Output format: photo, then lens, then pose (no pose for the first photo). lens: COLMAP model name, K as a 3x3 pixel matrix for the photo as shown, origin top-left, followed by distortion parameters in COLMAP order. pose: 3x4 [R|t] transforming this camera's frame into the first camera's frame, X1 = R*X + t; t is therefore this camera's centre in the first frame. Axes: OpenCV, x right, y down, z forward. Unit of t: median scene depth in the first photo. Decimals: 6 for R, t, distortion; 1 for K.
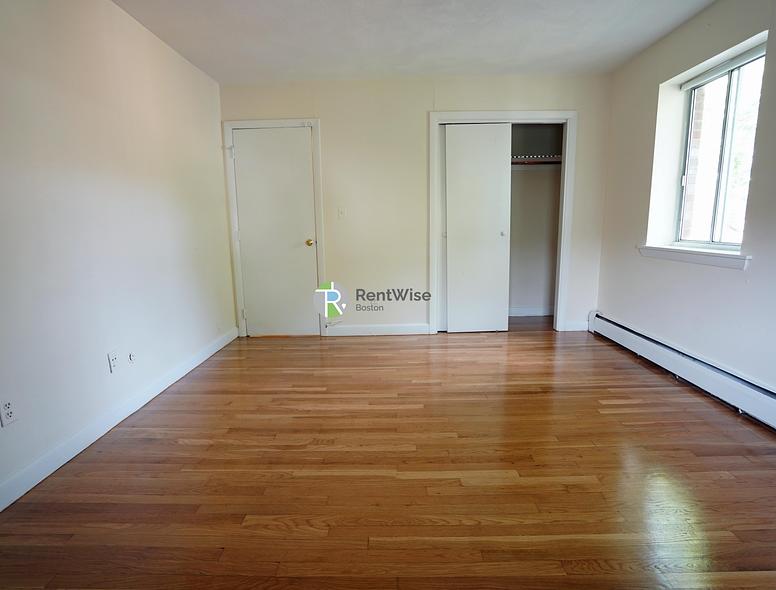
lens RADIAL K [[412.7, 0, 388.0], [0, 412.7, 295.0], [0, 0, 1]] dist [-0.063703, 0.039769]
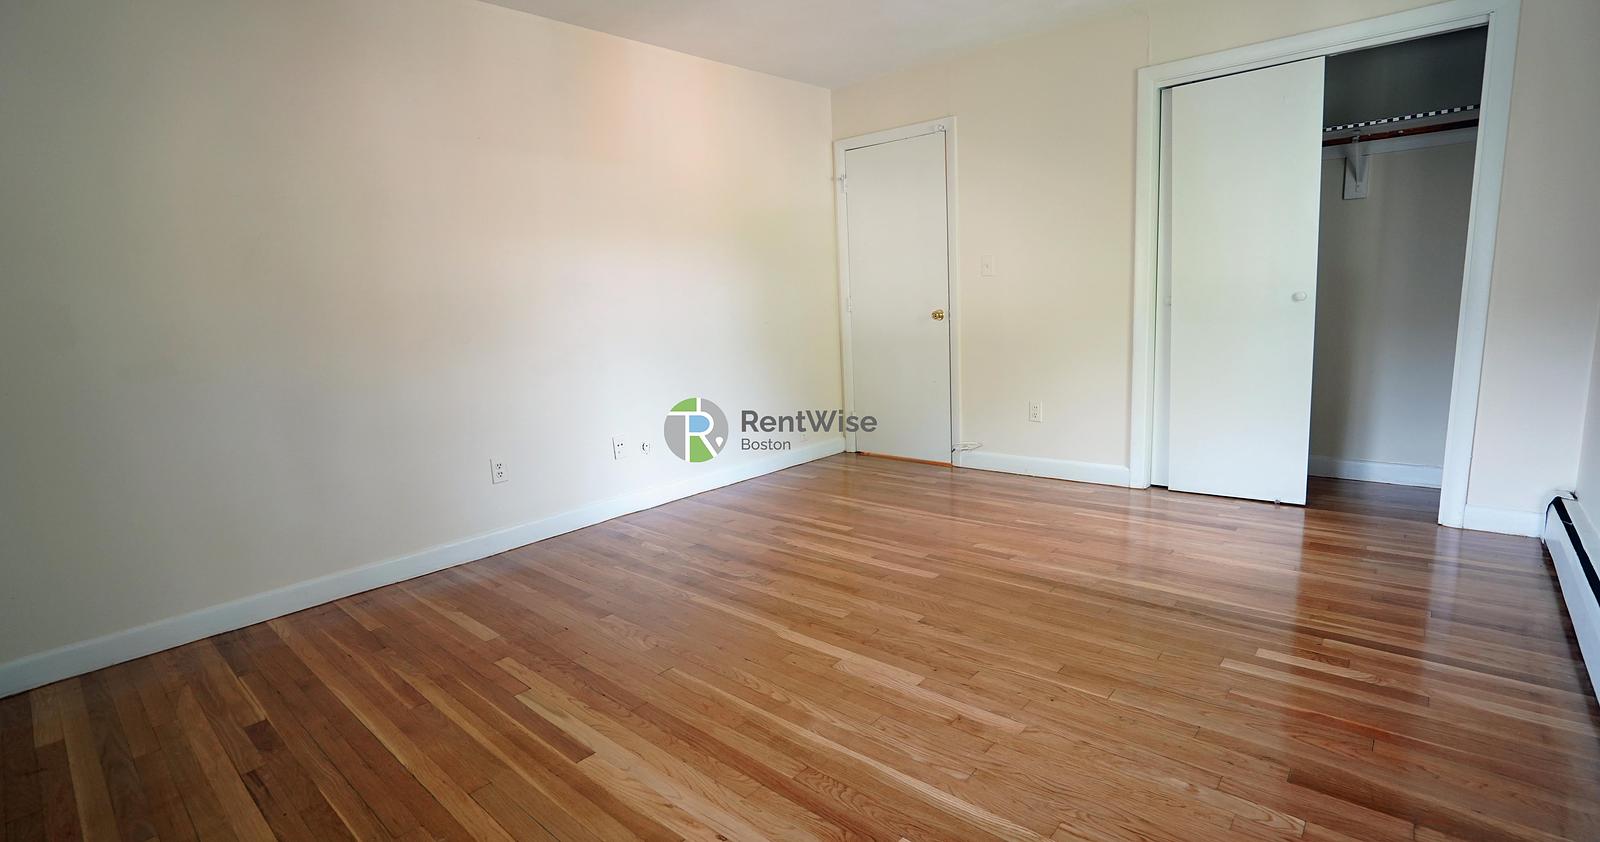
lens RADIAL K [[740.1, 0, 800.0], [0, 740.1, 421.0], [0, 0, 1]] dist [-0.032071, 0.001422]
pose [[0.759688, 0.090762, -0.643922, 0.484494], [-0.077716, 0.995787, 0.048670, -0.005030], [0.645627, 0.013070, 0.763541, -0.004953]]
